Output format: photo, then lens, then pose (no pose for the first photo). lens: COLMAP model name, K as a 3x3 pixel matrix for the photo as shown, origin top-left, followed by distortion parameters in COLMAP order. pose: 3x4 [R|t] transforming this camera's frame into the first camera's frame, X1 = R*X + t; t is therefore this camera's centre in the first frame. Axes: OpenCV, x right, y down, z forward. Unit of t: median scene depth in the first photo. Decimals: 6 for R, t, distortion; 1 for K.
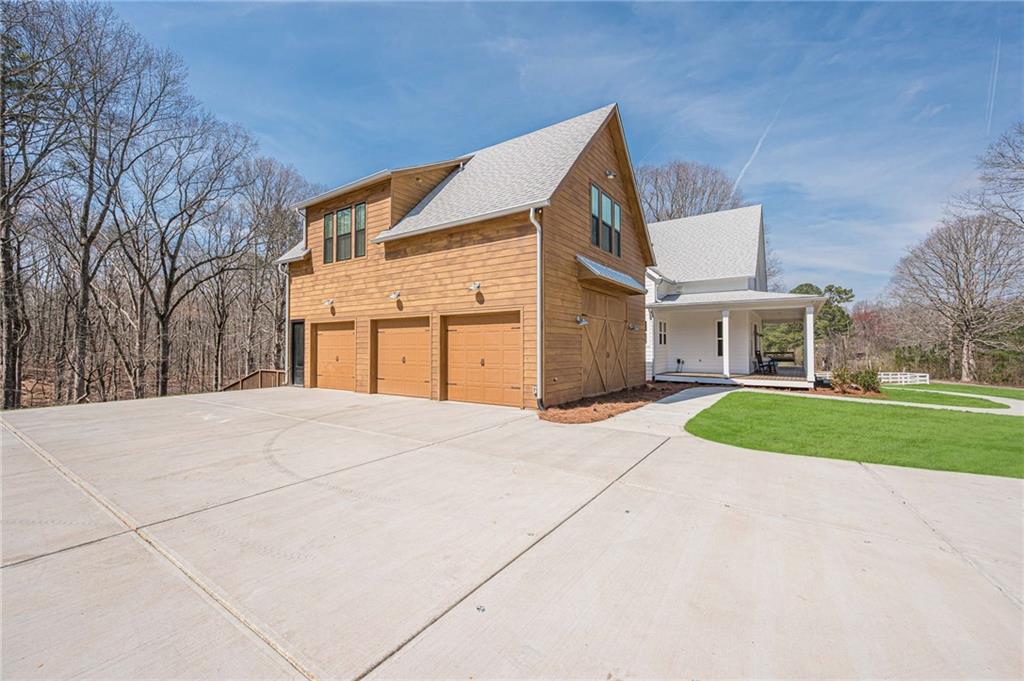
lens RADIAL K [[412.8, 0, 511.5], [0, 412.8, 340.2], [0, 0, 1]] dist [-0.000836, 0.001186]
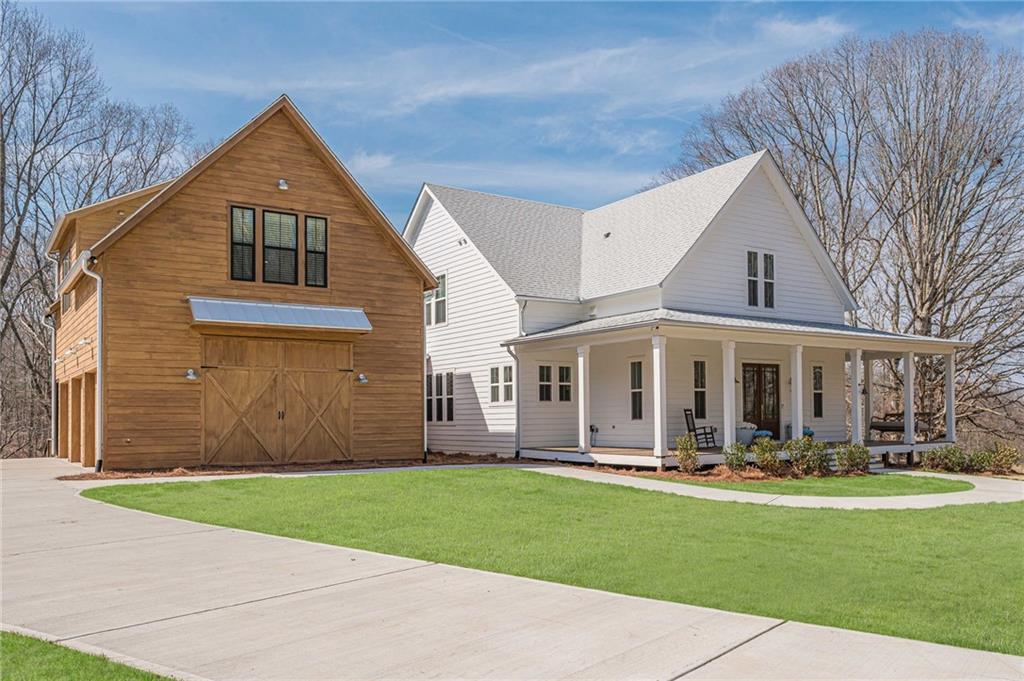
lens RADIAL K [[820.6, 0, 511.0], [0, 820.6, 406.5], [0, 0, 1]] dist [0.007832, 0.003391]
pose [[0.926506, -0.015442, -0.375963, 0.991836], [0.016755, 0.999860, 0.000222, 0.021065], [0.375907, -0.006505, 0.926634, -0.232322]]
